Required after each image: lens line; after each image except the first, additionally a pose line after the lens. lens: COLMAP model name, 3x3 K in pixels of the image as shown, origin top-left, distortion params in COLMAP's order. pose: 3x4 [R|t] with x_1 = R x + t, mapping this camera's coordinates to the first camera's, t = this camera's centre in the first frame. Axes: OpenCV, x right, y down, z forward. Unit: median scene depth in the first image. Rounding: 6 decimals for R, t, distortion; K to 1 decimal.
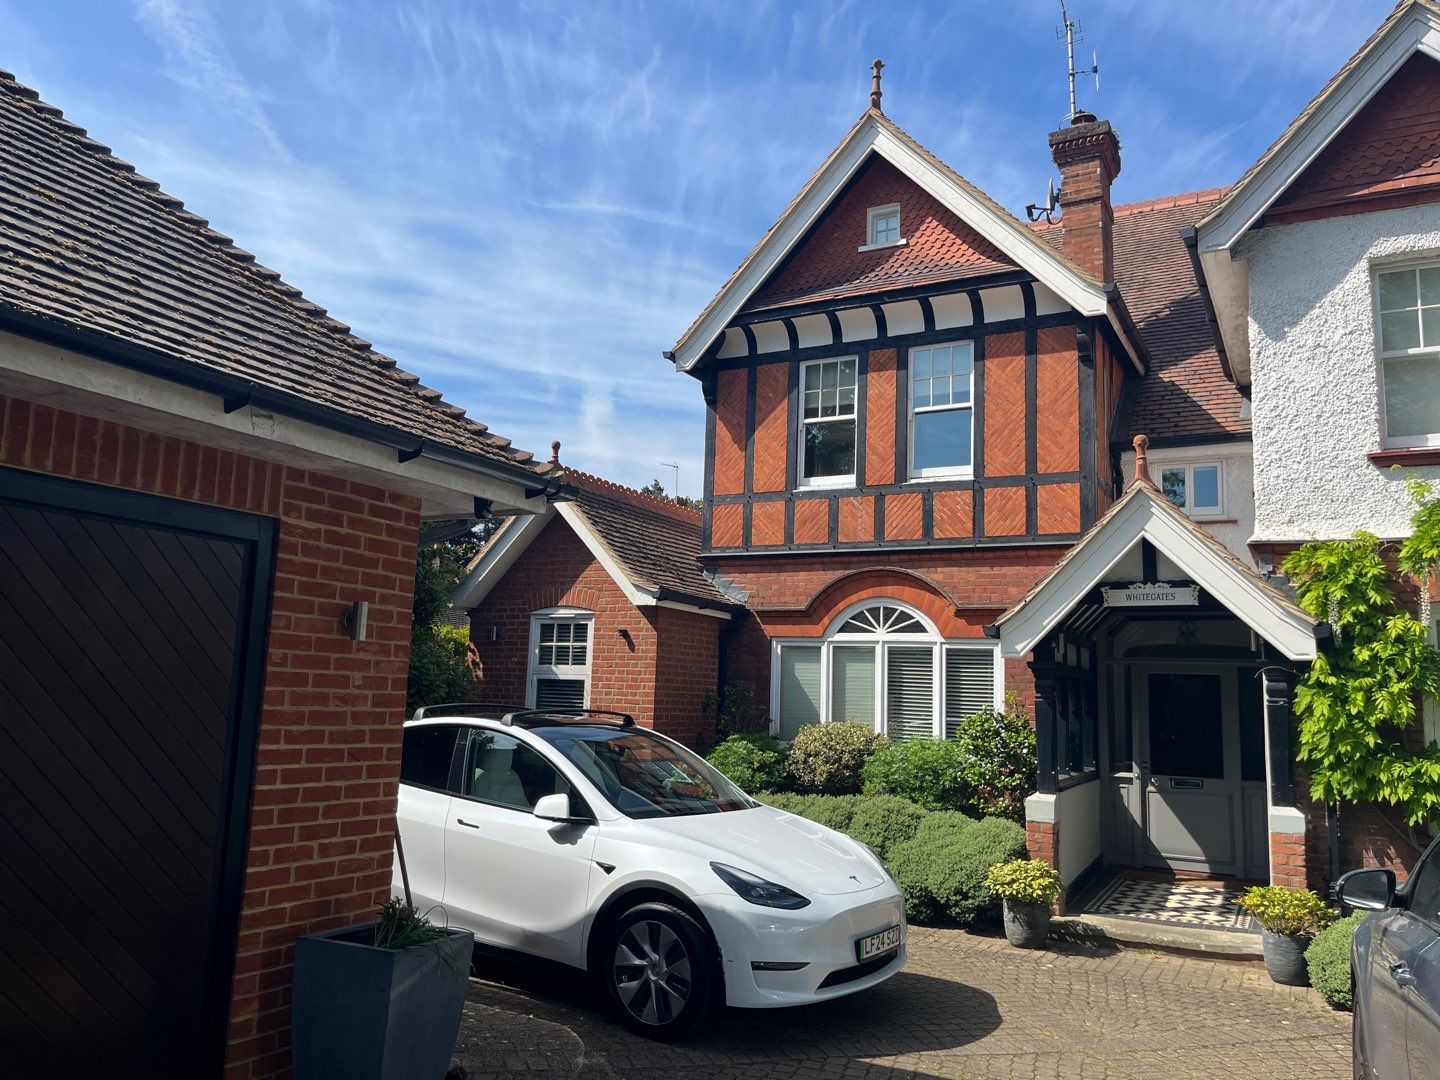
lens RADIAL K [[1123.0, 0, 704.5], [0, 1123.0, 540.1], [0, 0, 1]] dist [0.036729, -0.005544]
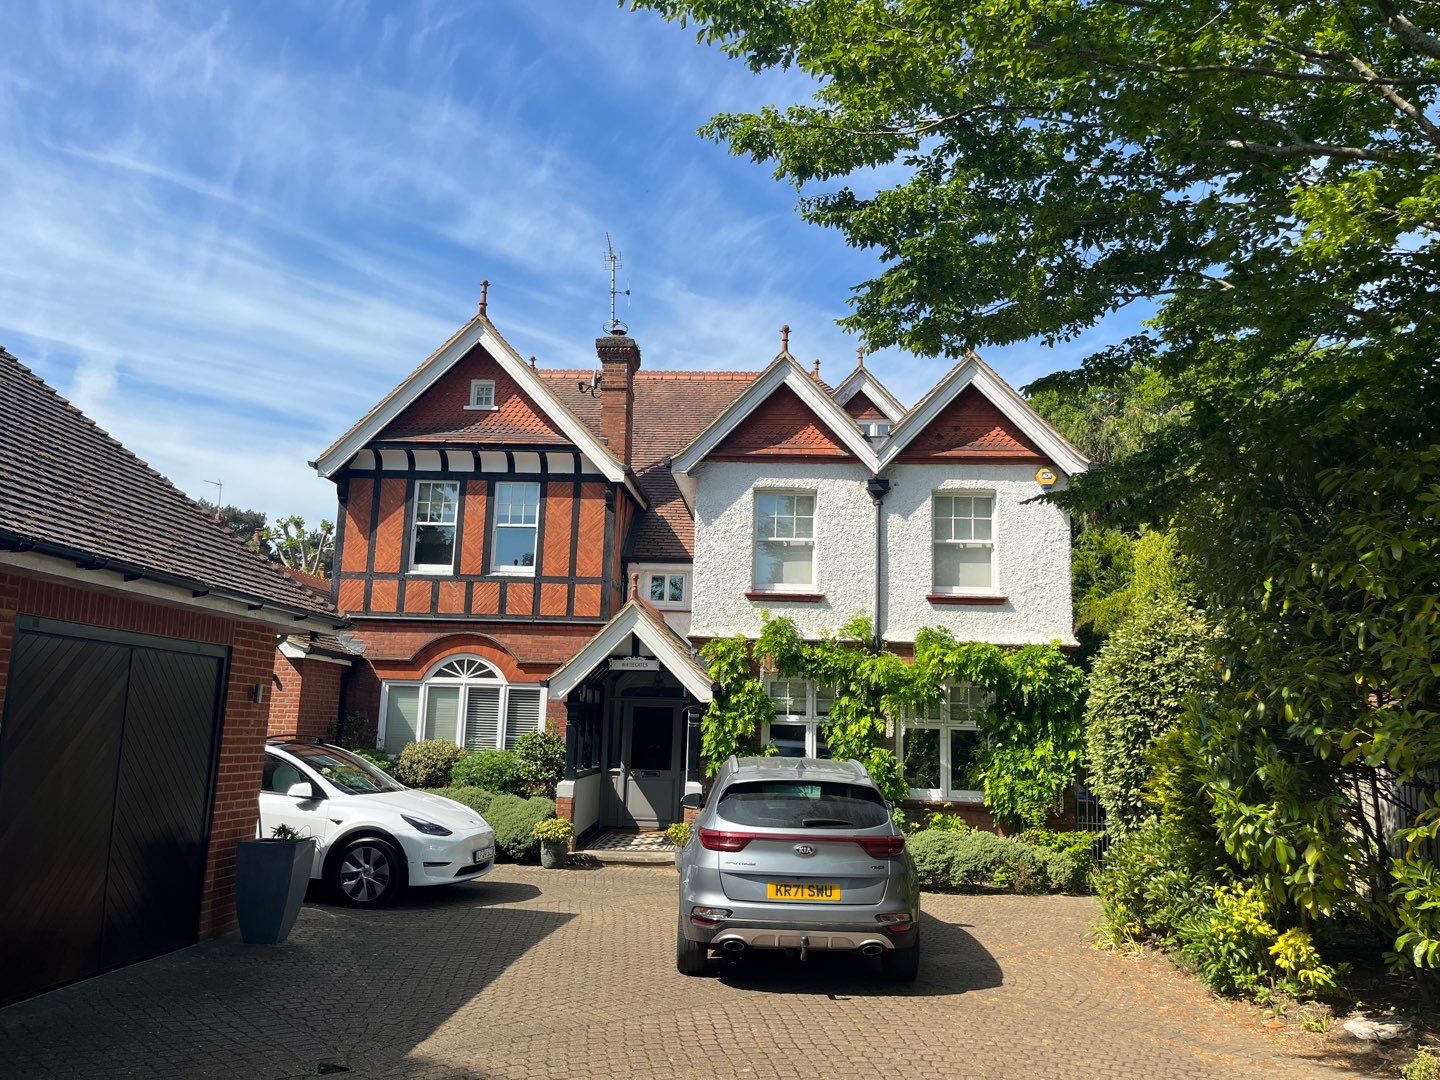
lens RADIAL K [[1102.0, 0, 734.6], [0, 1102.0, 543.5], [0, 0, 1]] dist [0.082571, -0.109060]
pose [[0.903007, 0.065007, 0.424679, -0.150348], [-0.059226, 0.997884, -0.026817, -0.074156], [-0.425524, -0.000936, 0.904947, -0.452491]]
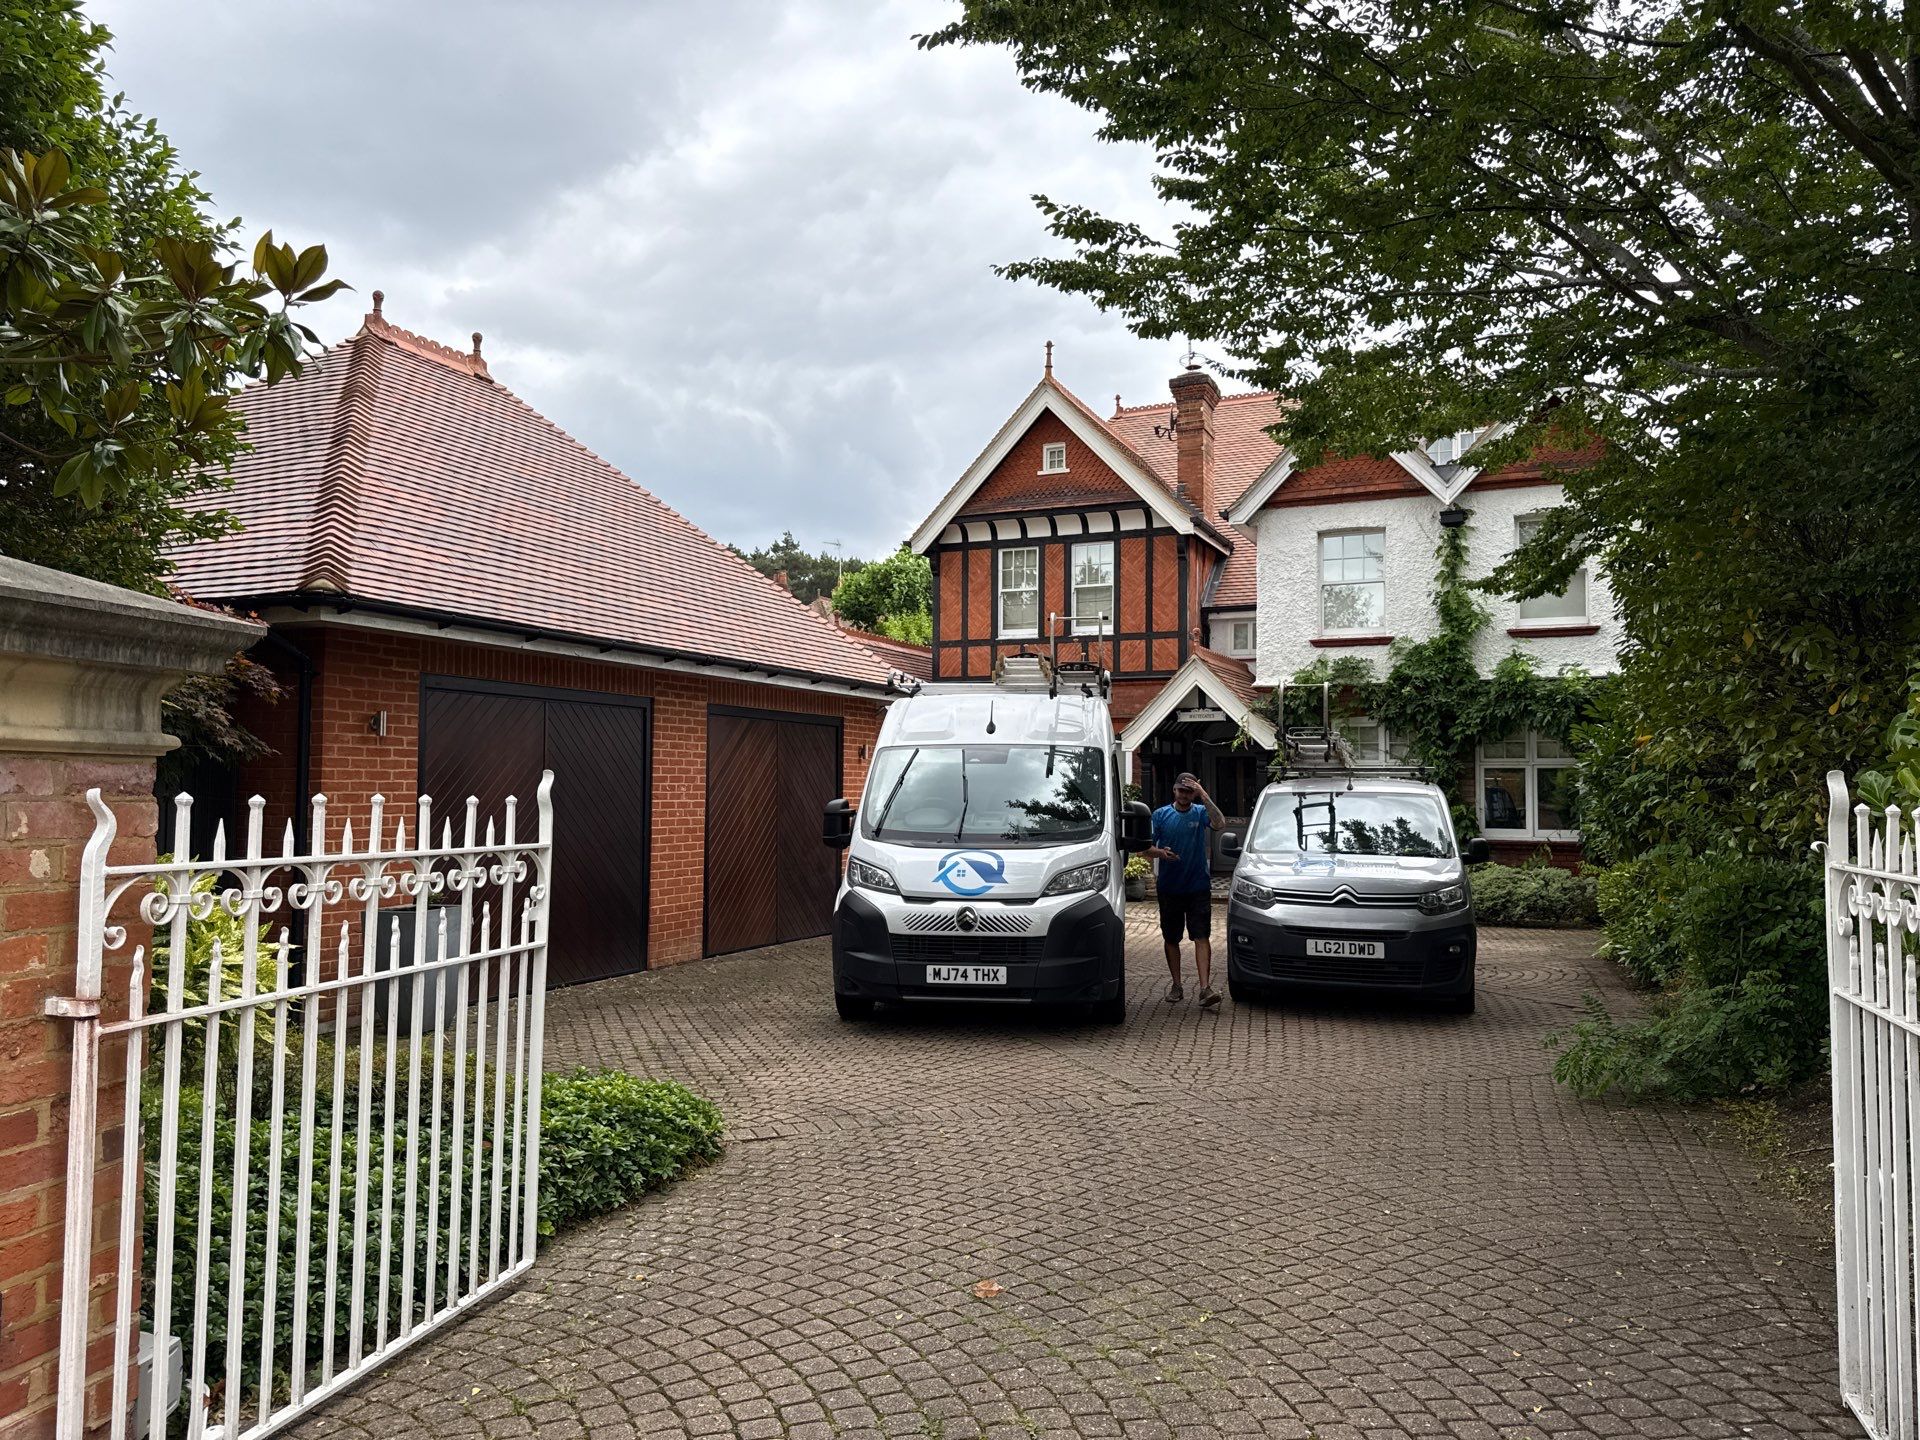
lens RADIAL K [[1318.5, 0, 985.6], [0, 1318.5, 730.9], [0, 0, 1]] dist [0.135759, -0.238634]
pose [[0.994117, -0.026002, 0.105140, -0.130941], [0.015256, 0.994693, 0.101749, -0.109474], [-0.107228, -0.099546, 0.989238, -0.794867]]
